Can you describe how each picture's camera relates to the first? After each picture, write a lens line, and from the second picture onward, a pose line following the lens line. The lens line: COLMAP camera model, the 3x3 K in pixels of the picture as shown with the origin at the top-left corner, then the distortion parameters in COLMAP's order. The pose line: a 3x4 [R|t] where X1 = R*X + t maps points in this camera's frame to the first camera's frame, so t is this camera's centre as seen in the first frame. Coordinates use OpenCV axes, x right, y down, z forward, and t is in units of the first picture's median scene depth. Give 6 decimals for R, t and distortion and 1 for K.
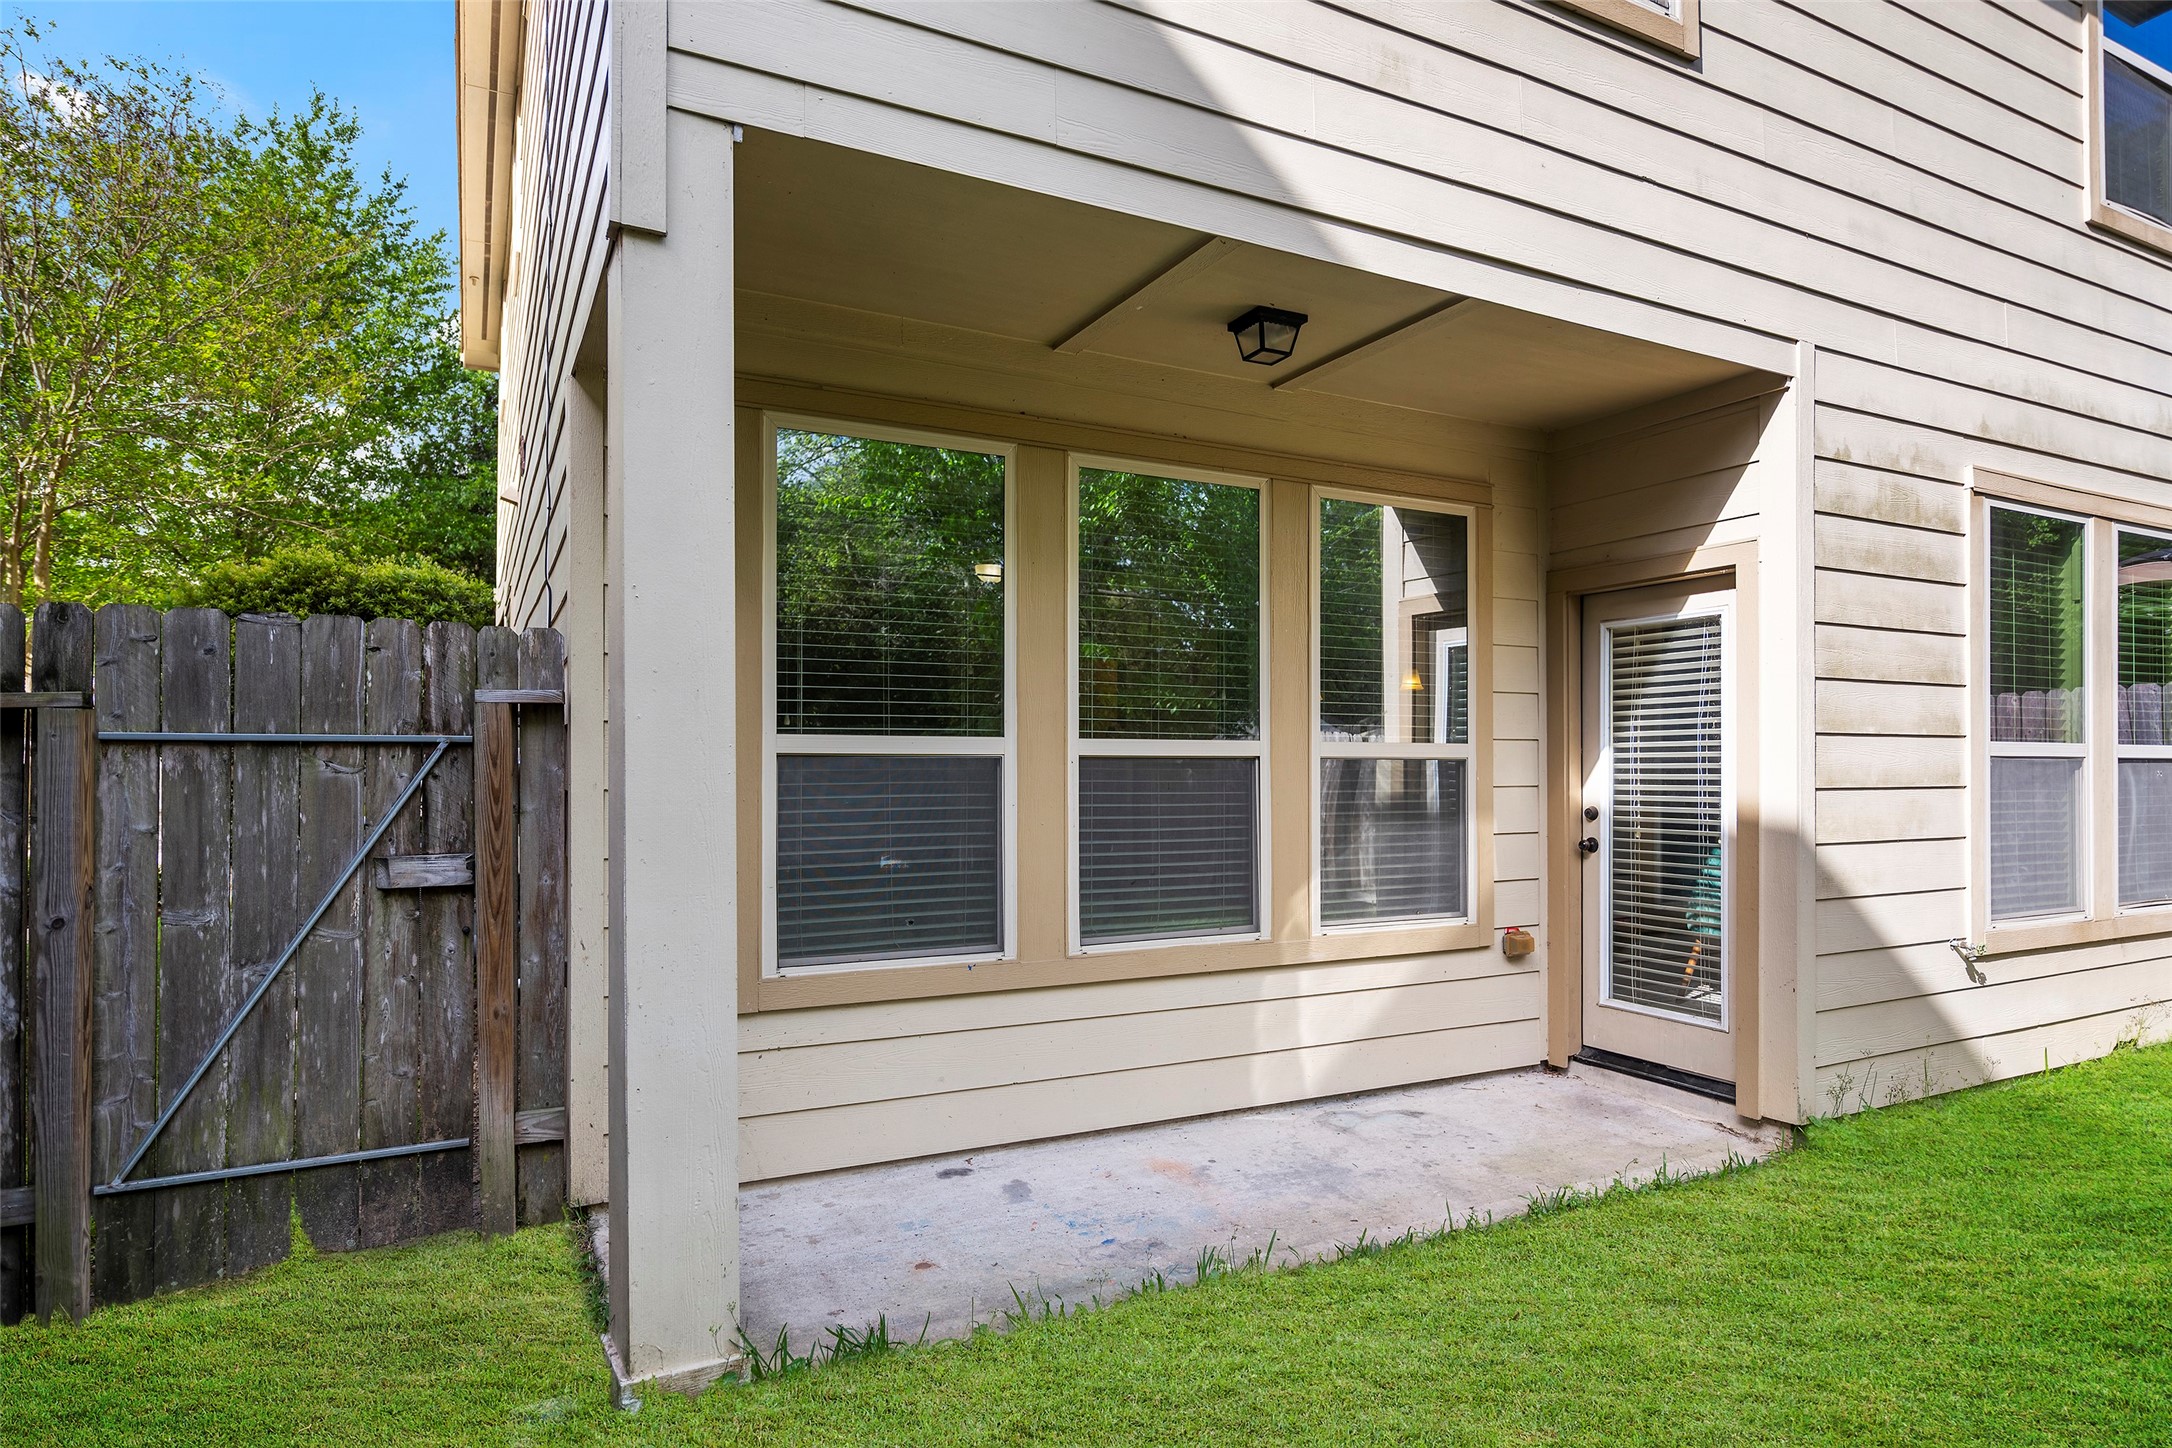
lens RADIAL K [[1203.0, 0, 1080.1], [0, 1203.0, 765.8], [0, 0, 1]] dist [-0.002347, -0.000710]
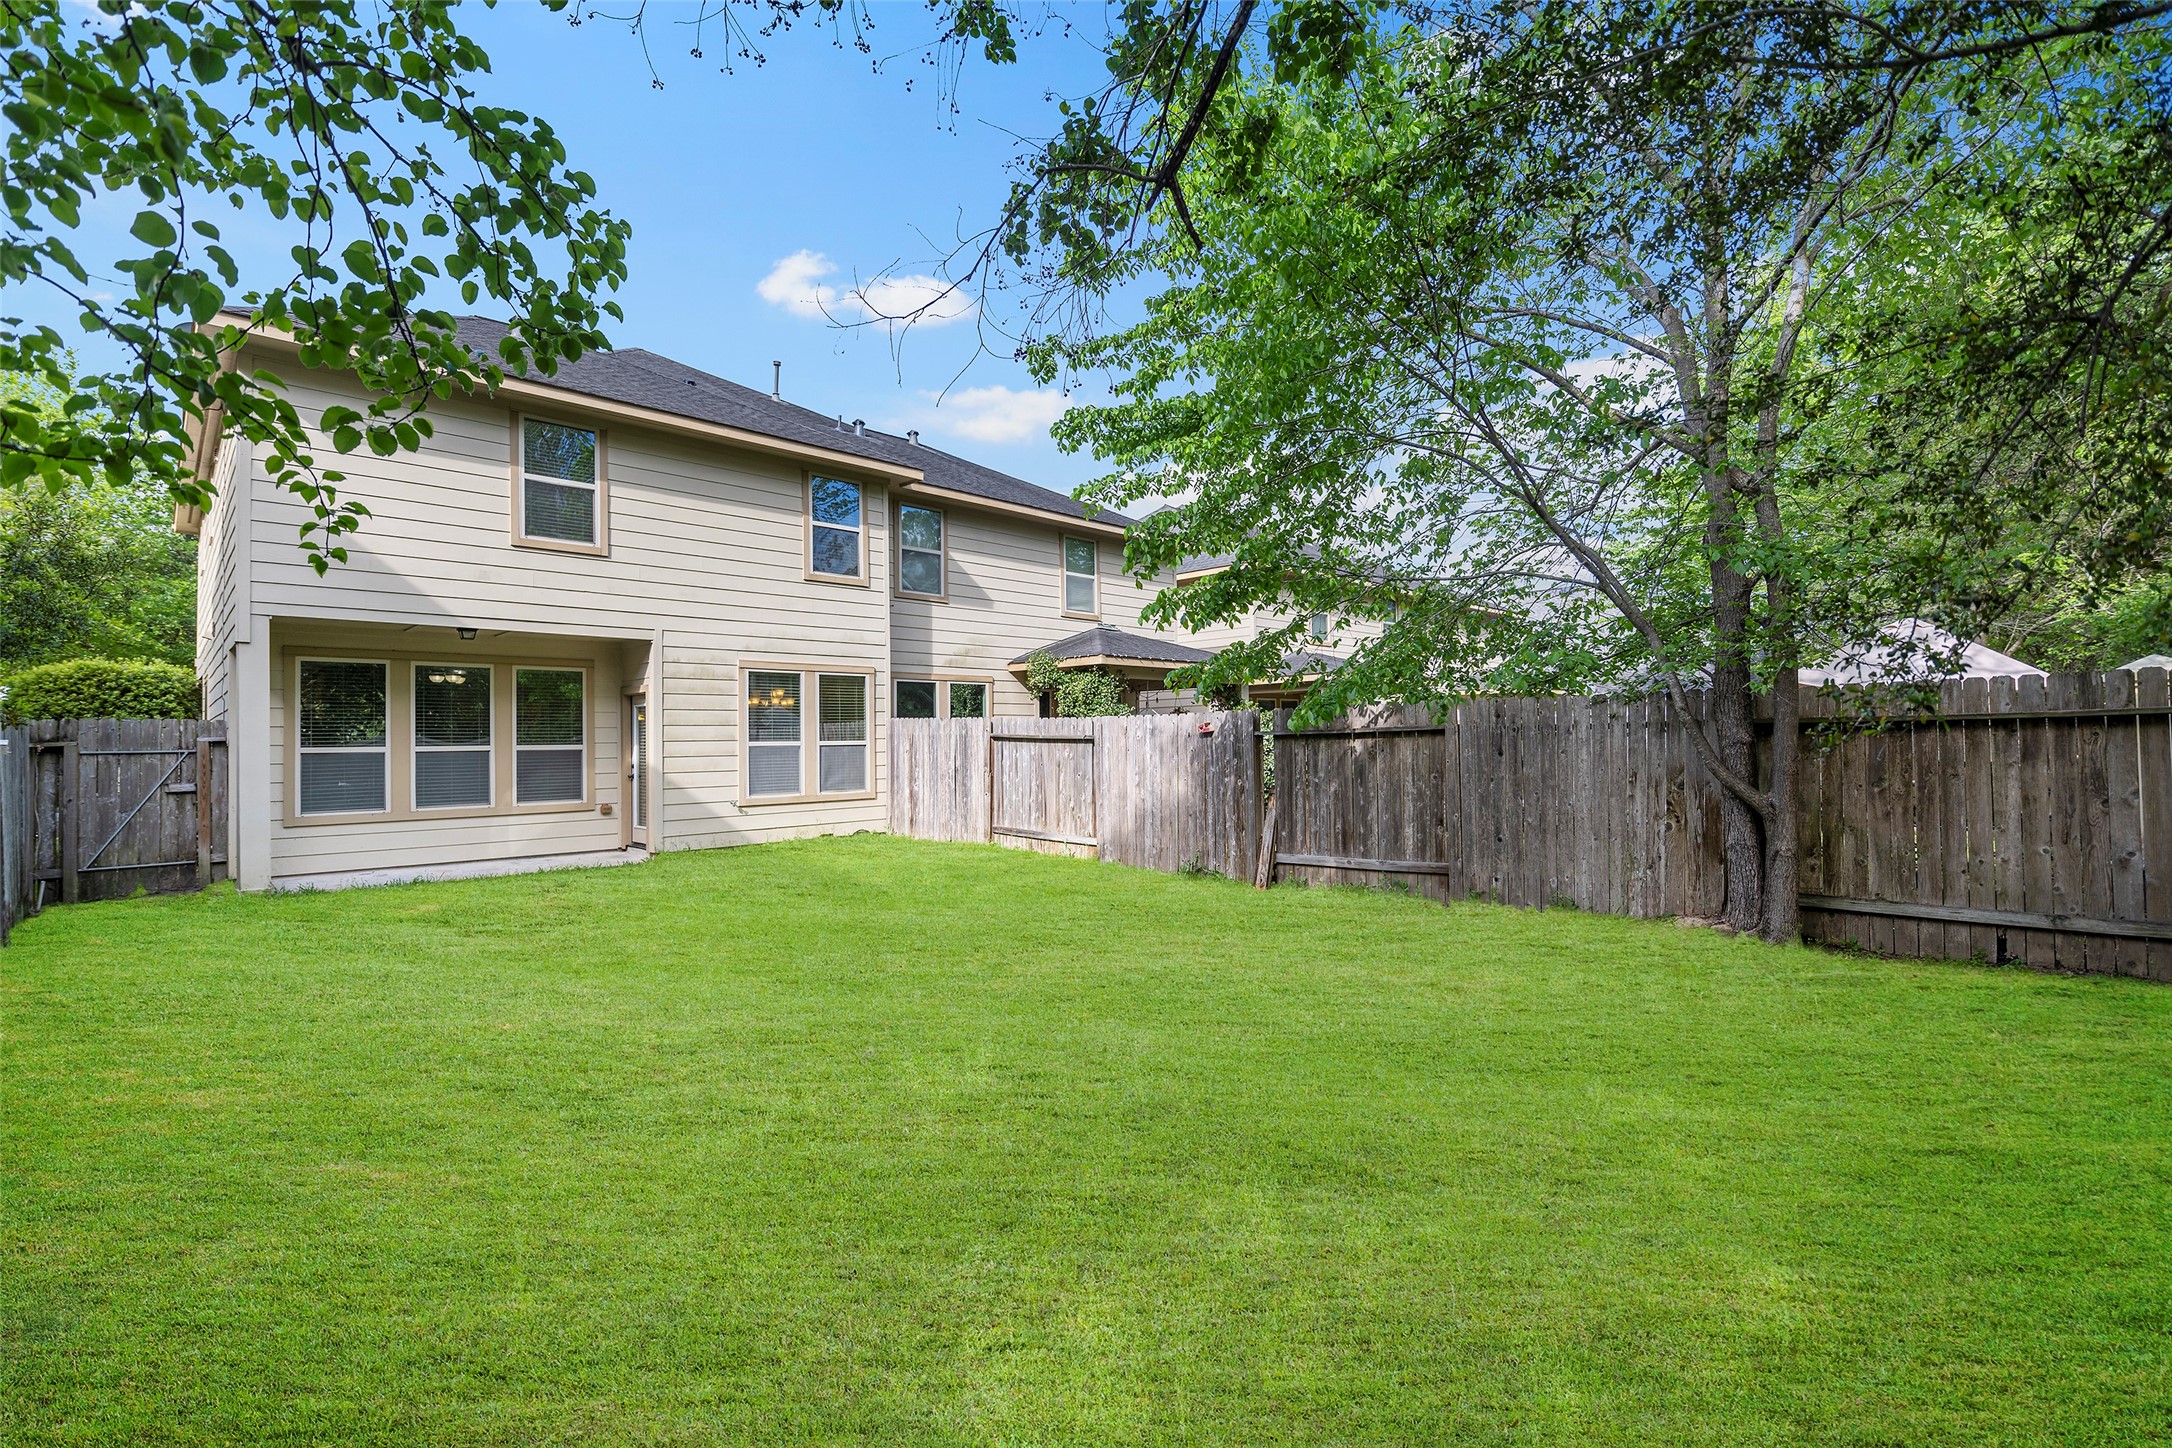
lens RADIAL K [[975.1, 0, 1086.0], [0, 975.1, 724.0], [0, 0, 1]] dist [-0.001262, 0.000278]
pose [[0.956855, -0.009823, 0.290400, 1.120011], [0.015414, 0.999737, -0.016973, -0.011614], [-0.290157, 0.020717, 0.956755, -2.398342]]
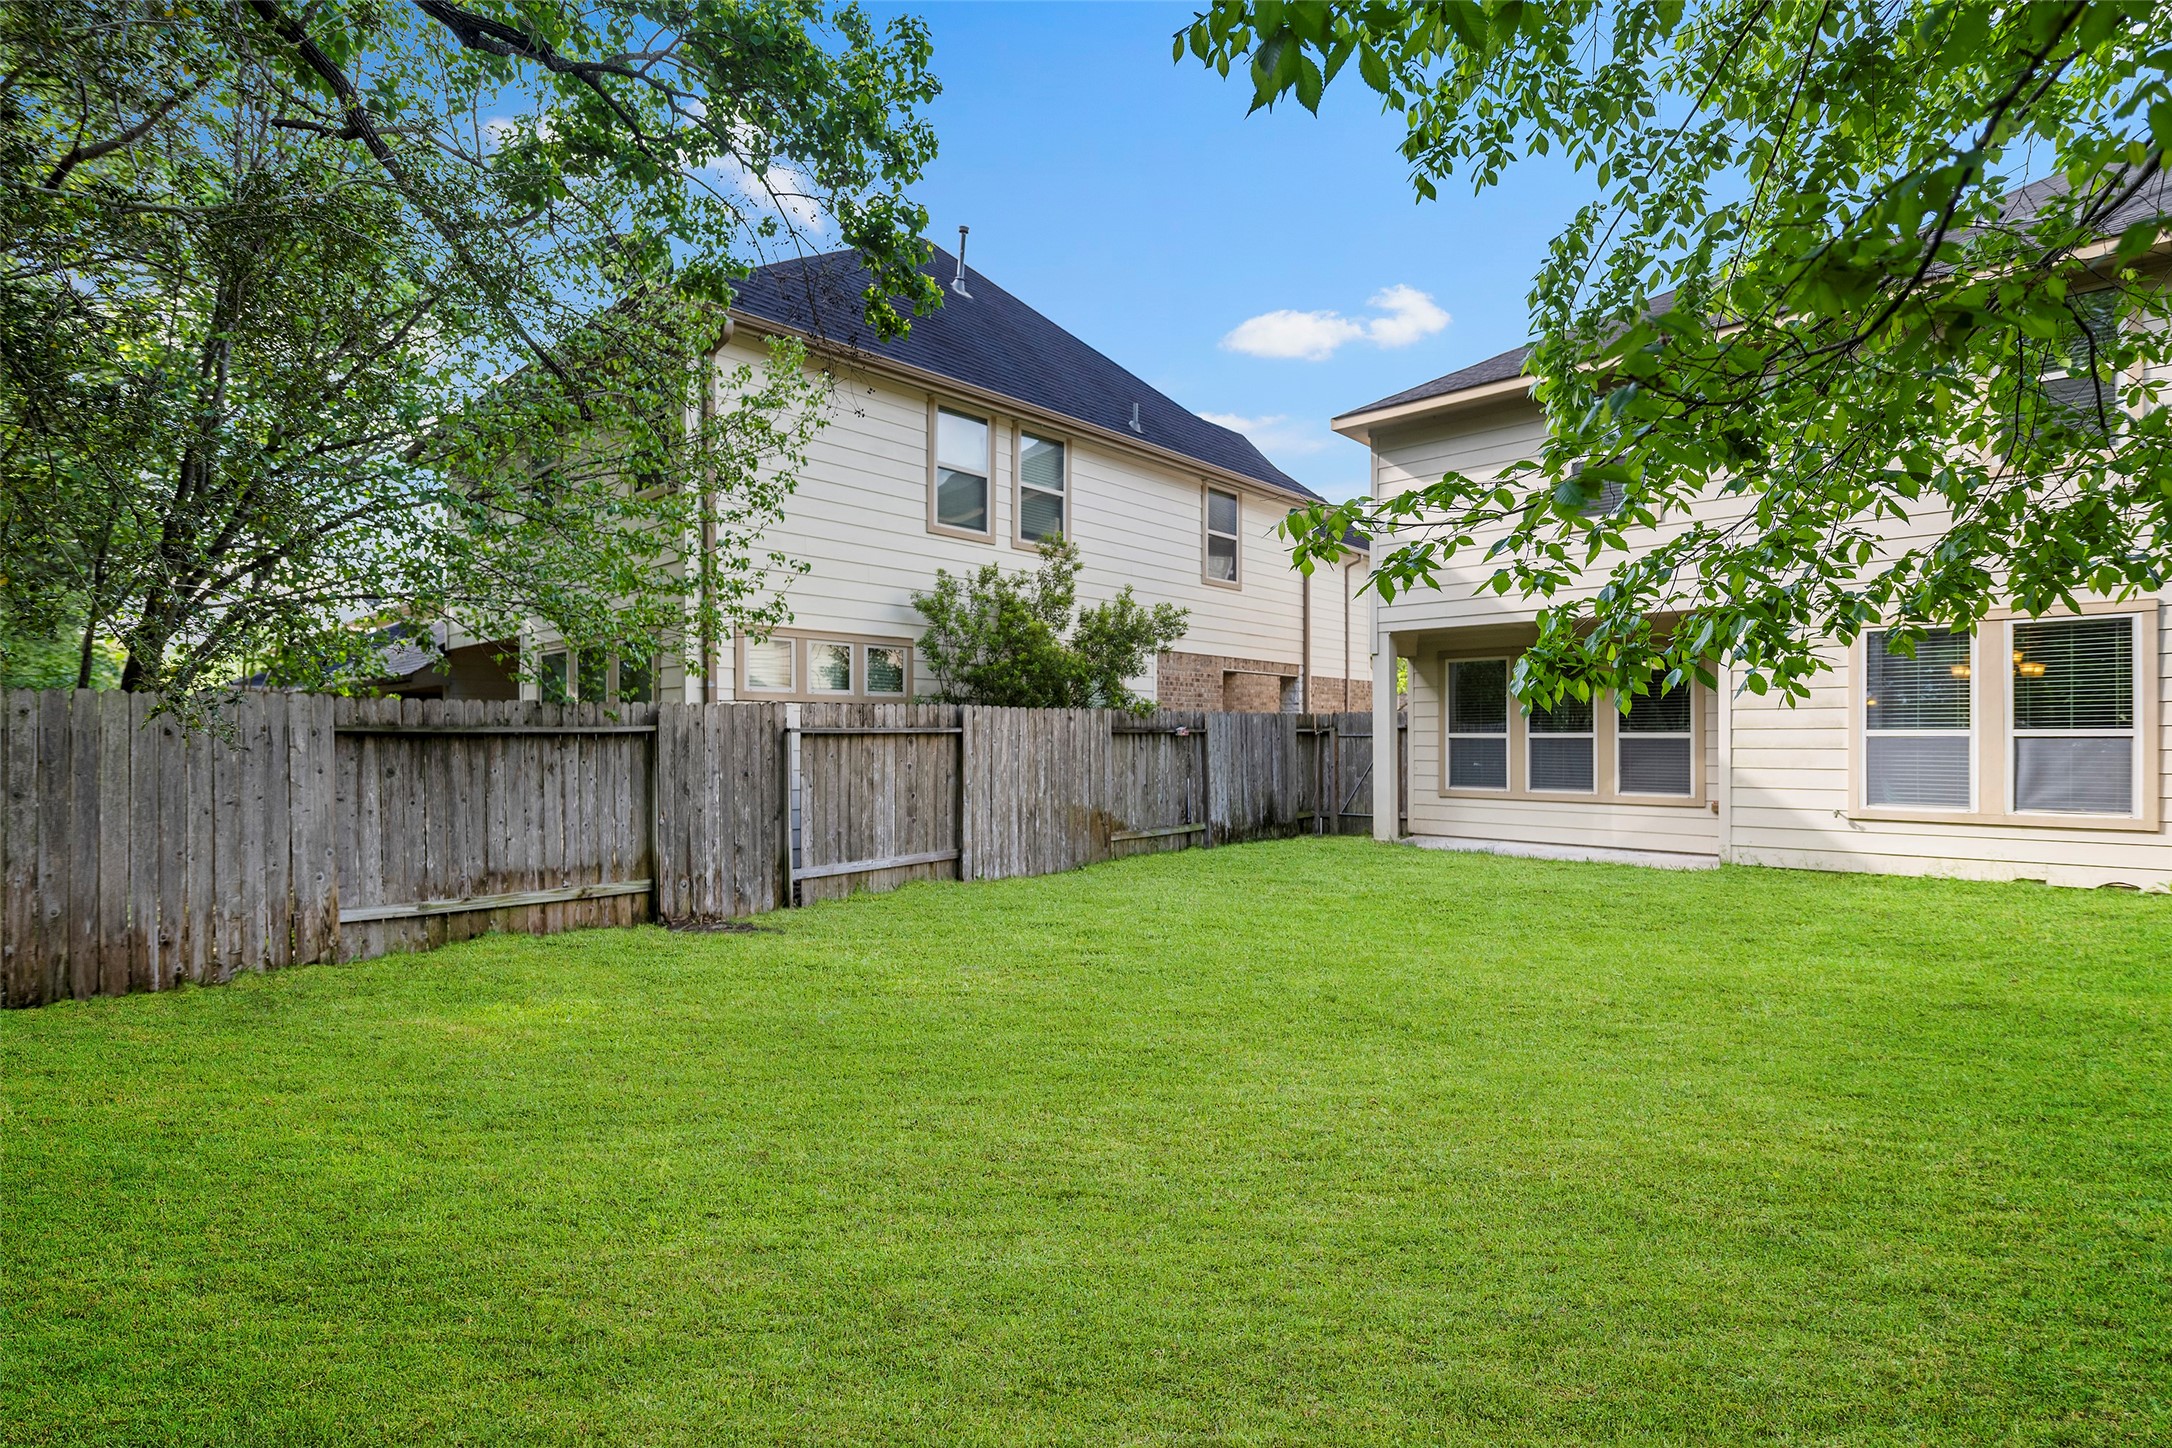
lens RADIAL K [[1034.9, 0, 1086.0], [0, 1034.9, 724.0], [0, 0, 1]] dist [-0.002550, -0.000184]
pose [[0.355876, -0.014122, -0.934426, 2.751949], [0.004635, 0.999900, -0.013346, -0.015907], [0.934522, 0.000419, 0.355906, -1.539119]]
